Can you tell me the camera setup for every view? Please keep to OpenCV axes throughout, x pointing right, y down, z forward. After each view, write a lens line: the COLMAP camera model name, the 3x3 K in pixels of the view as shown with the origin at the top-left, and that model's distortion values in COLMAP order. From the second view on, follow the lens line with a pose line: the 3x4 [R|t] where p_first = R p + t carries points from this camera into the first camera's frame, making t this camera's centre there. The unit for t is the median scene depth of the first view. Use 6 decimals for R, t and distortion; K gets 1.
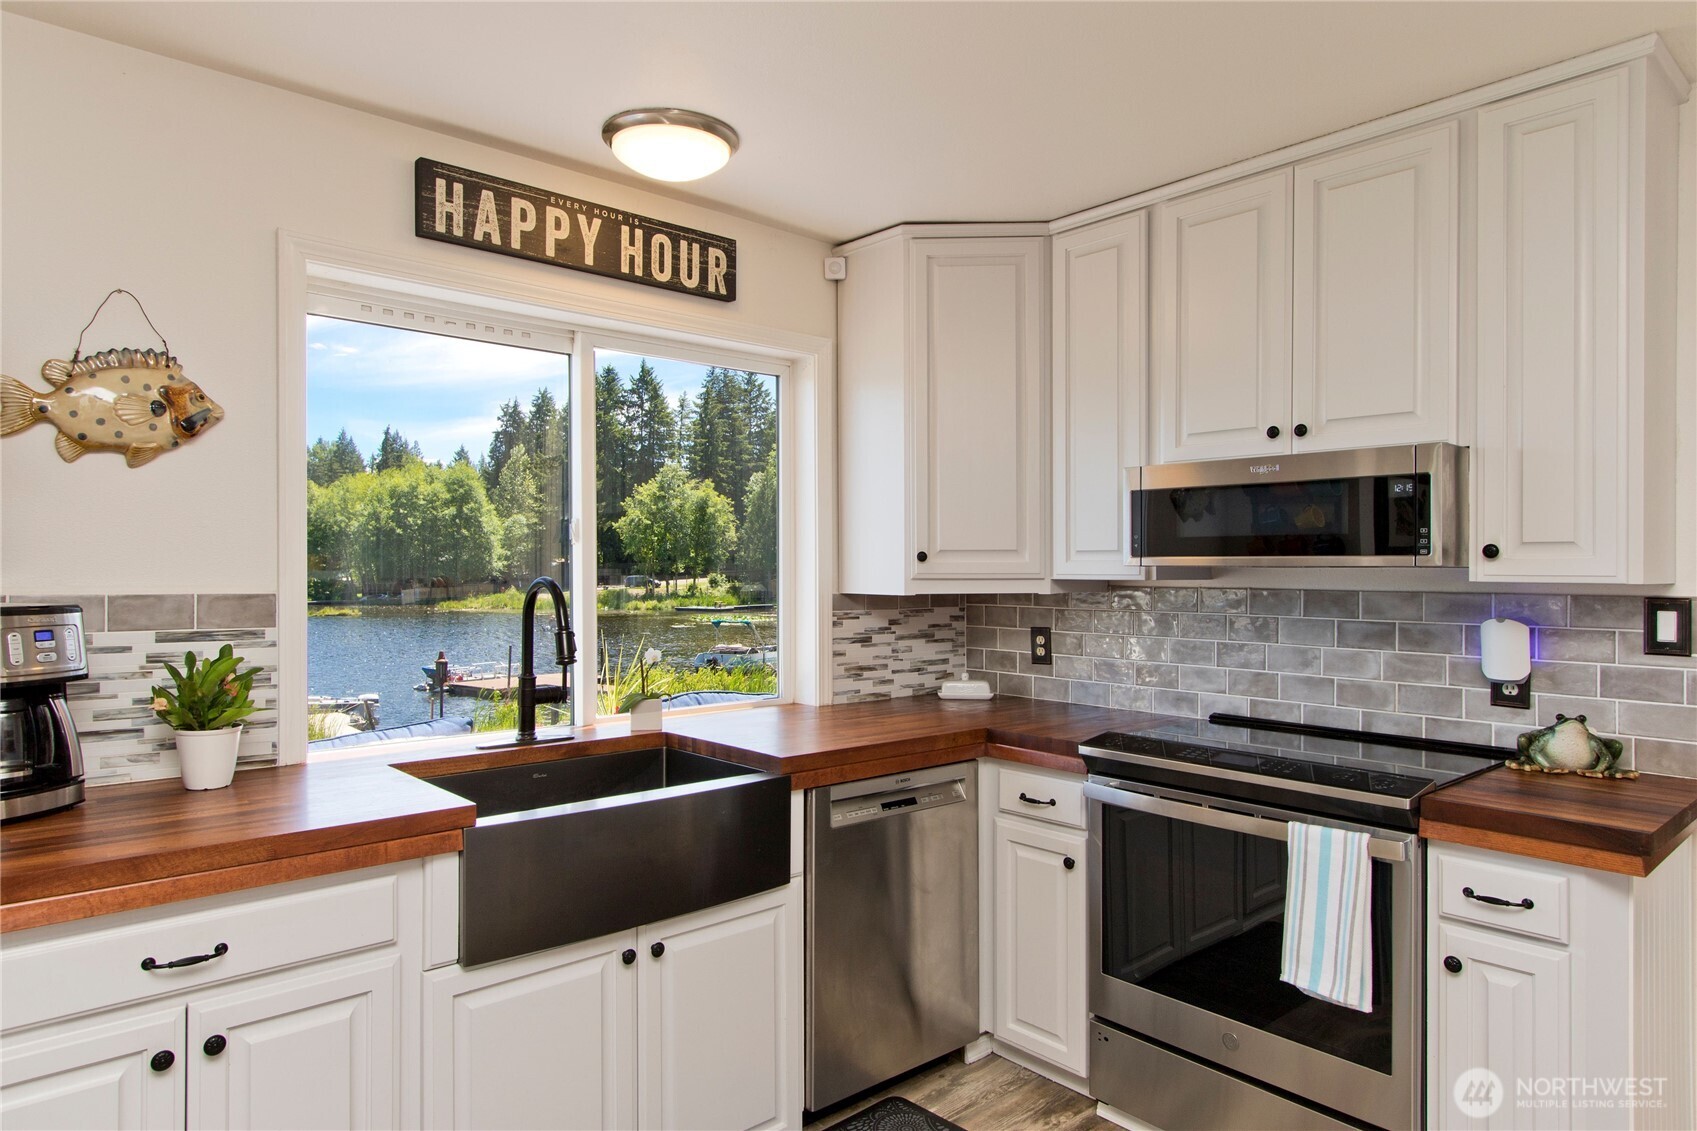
lens RADIAL K [[1021.0, 0, 845.9], [0, 1021.0, 568.3], [0, 0, 1]] dist [0.000255, -0.002493]
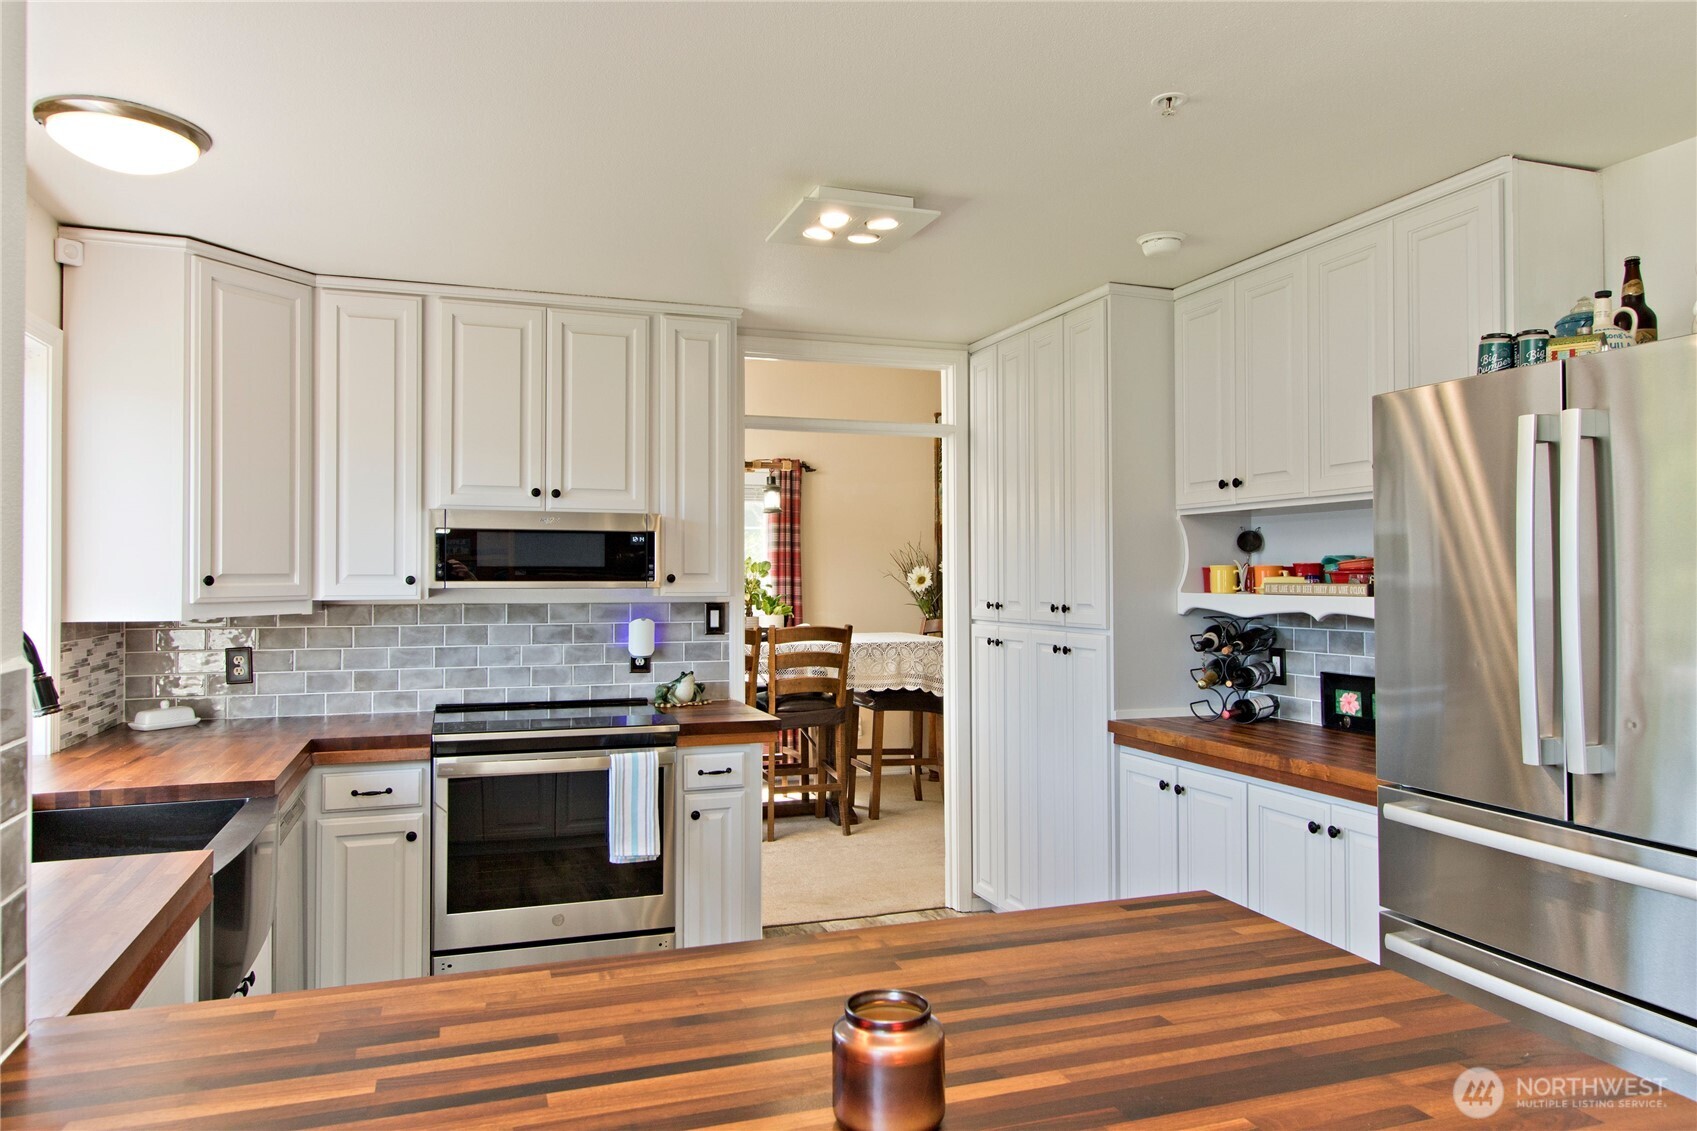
lens RADIAL K [[1105.7, 0, 832.1], [0, 1105.7, 572.6], [0, 0, 1]] dist [0.004748, -0.003004]
pose [[0.382446, -0.001445, 0.923977, -0.823430], [0.000800, 0.999999, 0.001232, -0.024480], [-0.923977, 0.000268, 0.382447, 0.040936]]
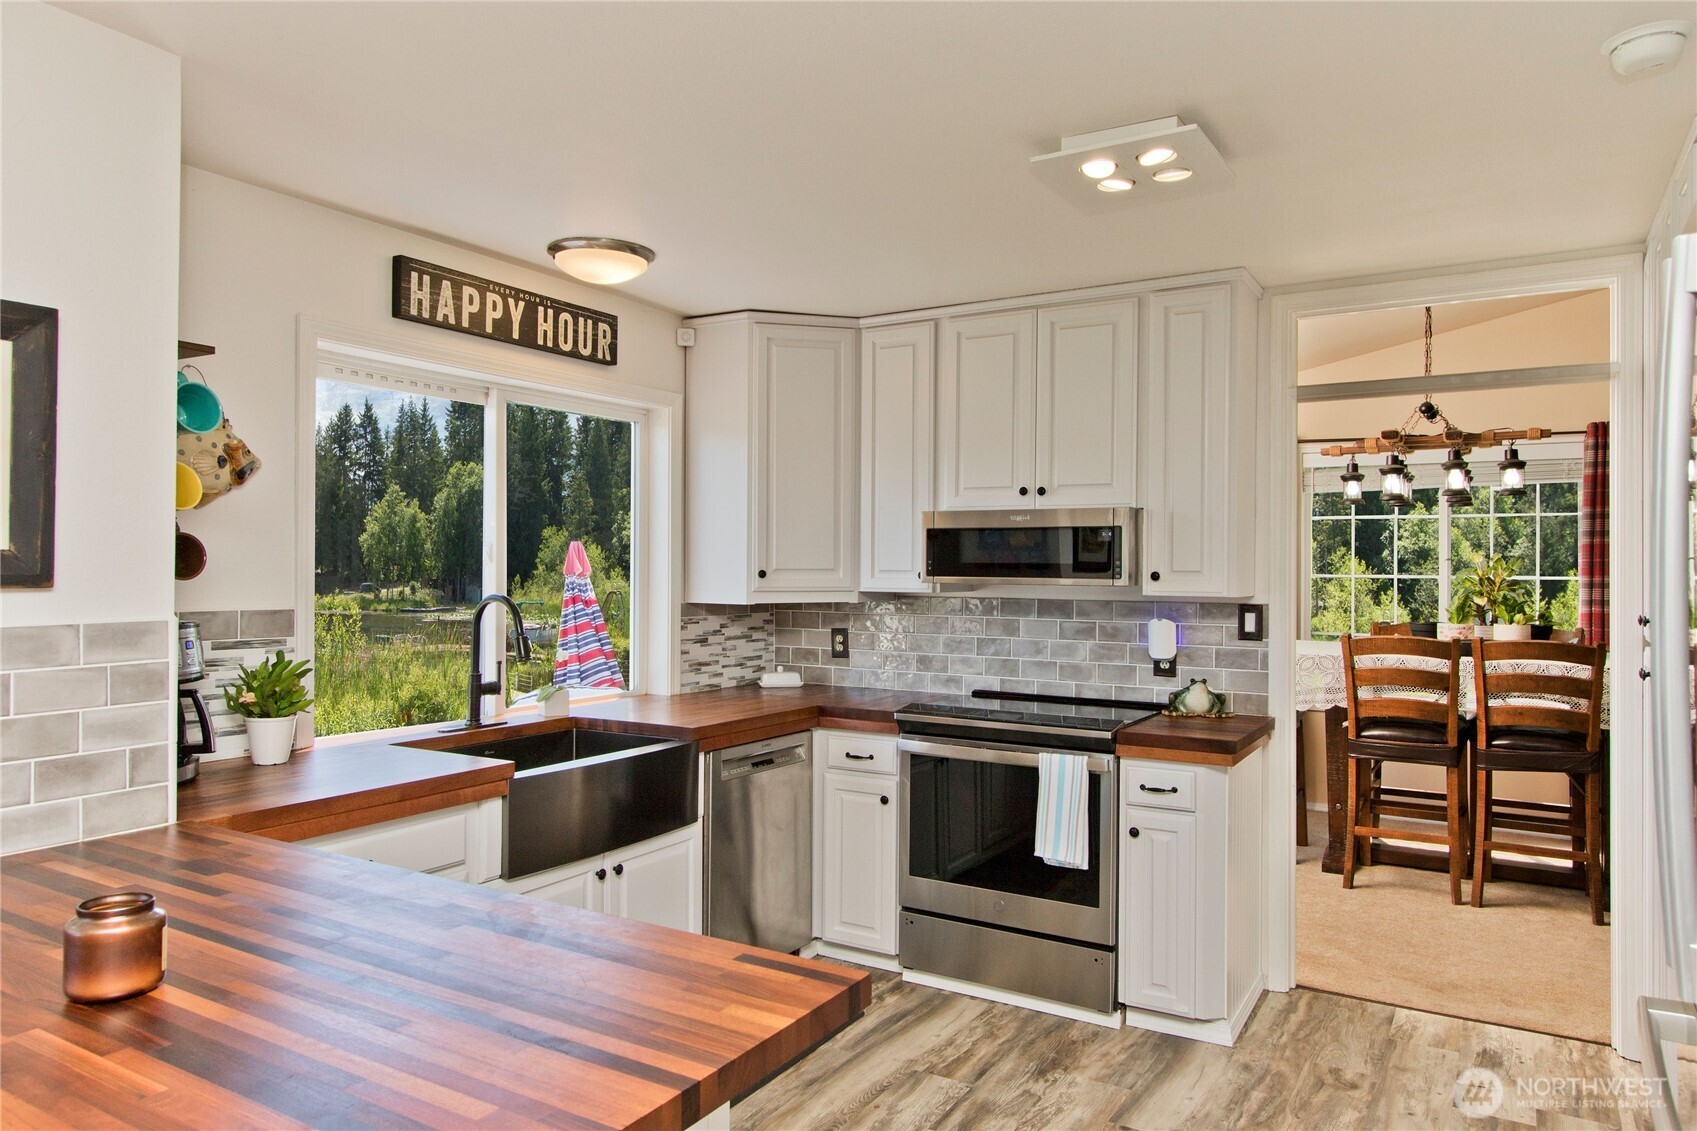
lens RADIAL K [[1105.7, 0, 849.5], [0, 1105.7, 571.7], [0, 0, 1]] dist [0.004748, -0.003004]
pose [[0.954428, 0.002092, 0.298434, -0.280353], [-0.003796, 0.999980, 0.005130, -0.026236], [-0.298417, -0.006029, 0.954417, -0.418445]]
